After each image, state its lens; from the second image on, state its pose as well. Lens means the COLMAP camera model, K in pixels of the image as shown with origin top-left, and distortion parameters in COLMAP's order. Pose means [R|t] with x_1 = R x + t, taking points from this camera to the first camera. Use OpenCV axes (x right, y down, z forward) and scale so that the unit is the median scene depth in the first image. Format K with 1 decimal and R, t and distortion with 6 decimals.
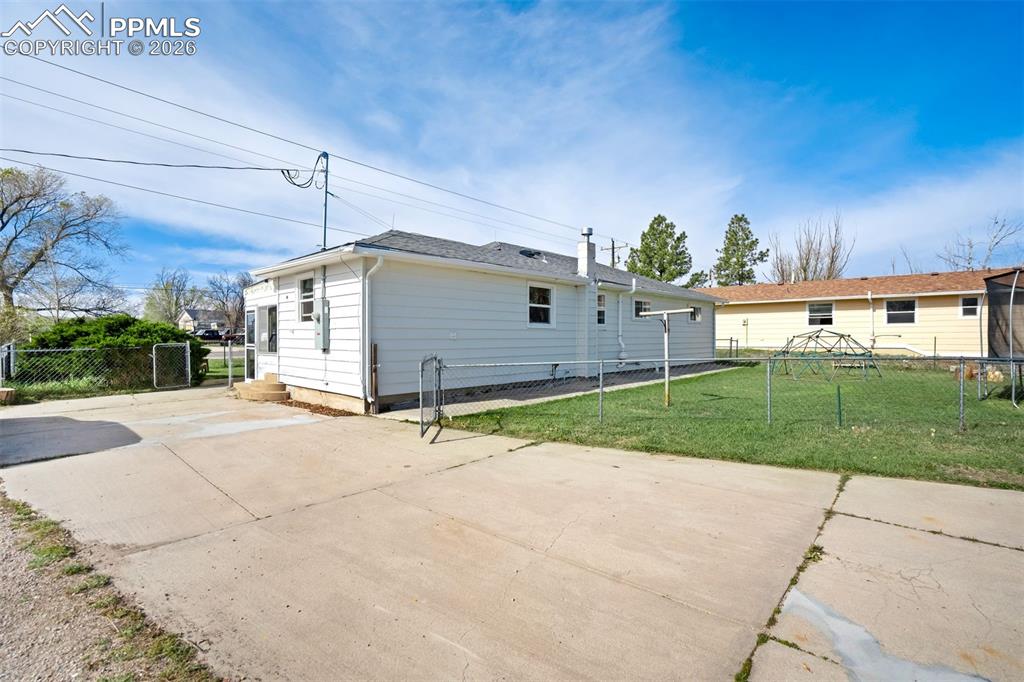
lens RADIAL K [[470.9, 0, 523.3], [0, 470.9, 329.7], [0, 0, 1]] dist [0.003647, 0.000407]
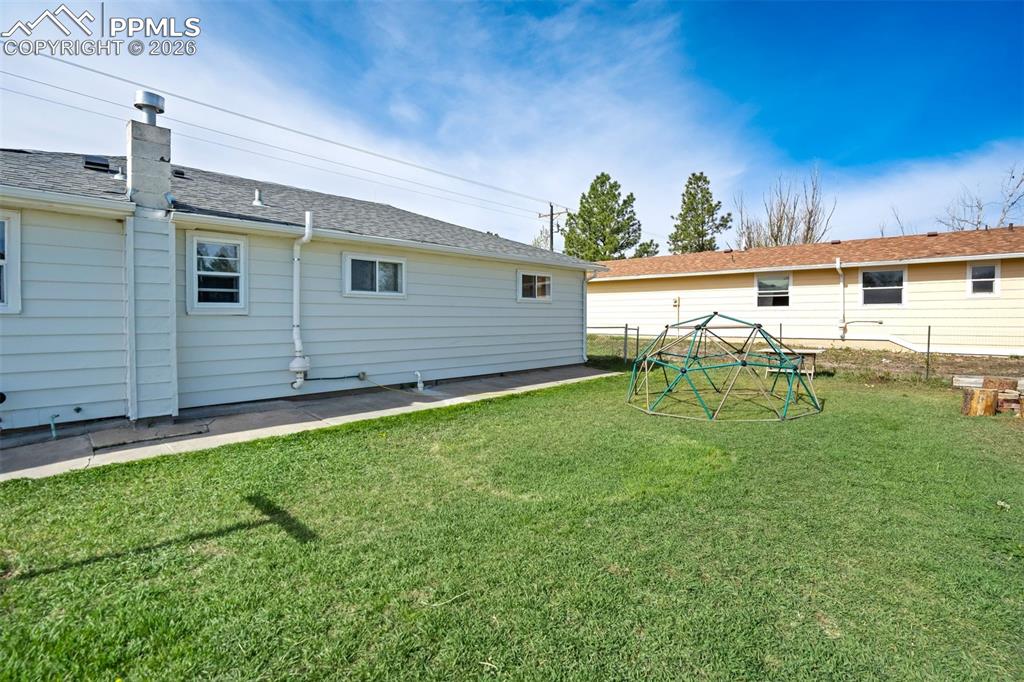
lens RADIAL K [[482.3, 0, 508.5], [0, 482.3, 312.2], [0, 0, 1]] dist [-0.002102, -0.001090]
pose [[0.999943, 0.003211, -0.010202, 0.237902], [-0.003181, 0.999991, 0.002972, -0.001777], [0.010212, -0.002939, 0.999944, 0.265419]]
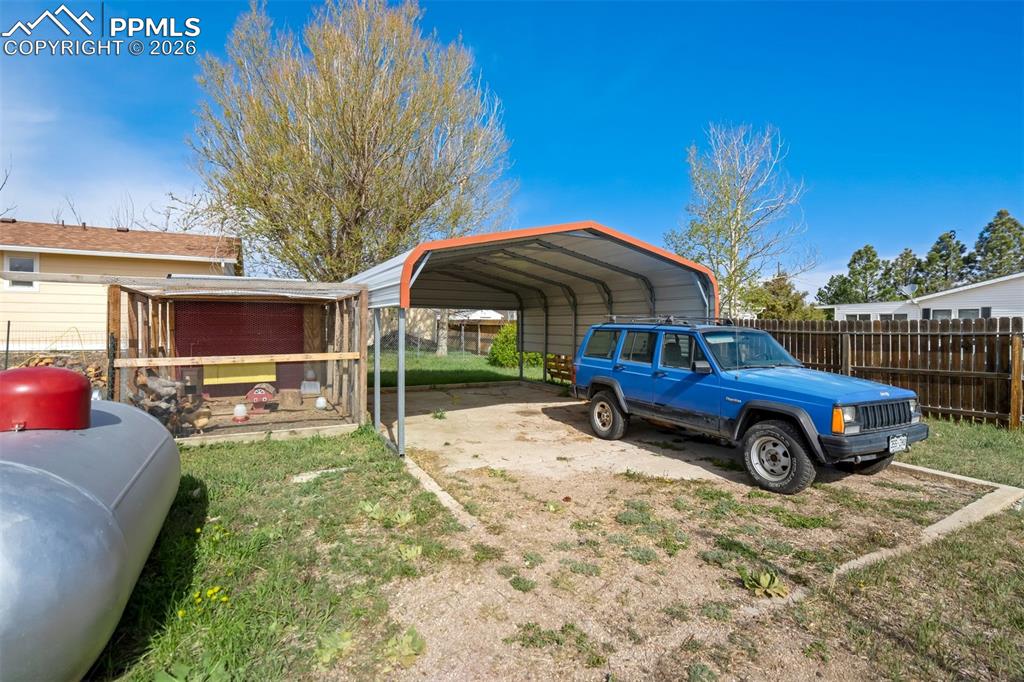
lens RADIAL K [[482.3, 0, 508.5], [0, 482.3, 312.2], [0, 0, 1]] dist [-0.002102, -0.001090]
pose [[0.376762, 0.027722, 0.925895, 0.494697], [-0.023717, 0.999513, -0.020275, 0.002827], [-0.926006, -0.014320, 0.377237, 0.120465]]
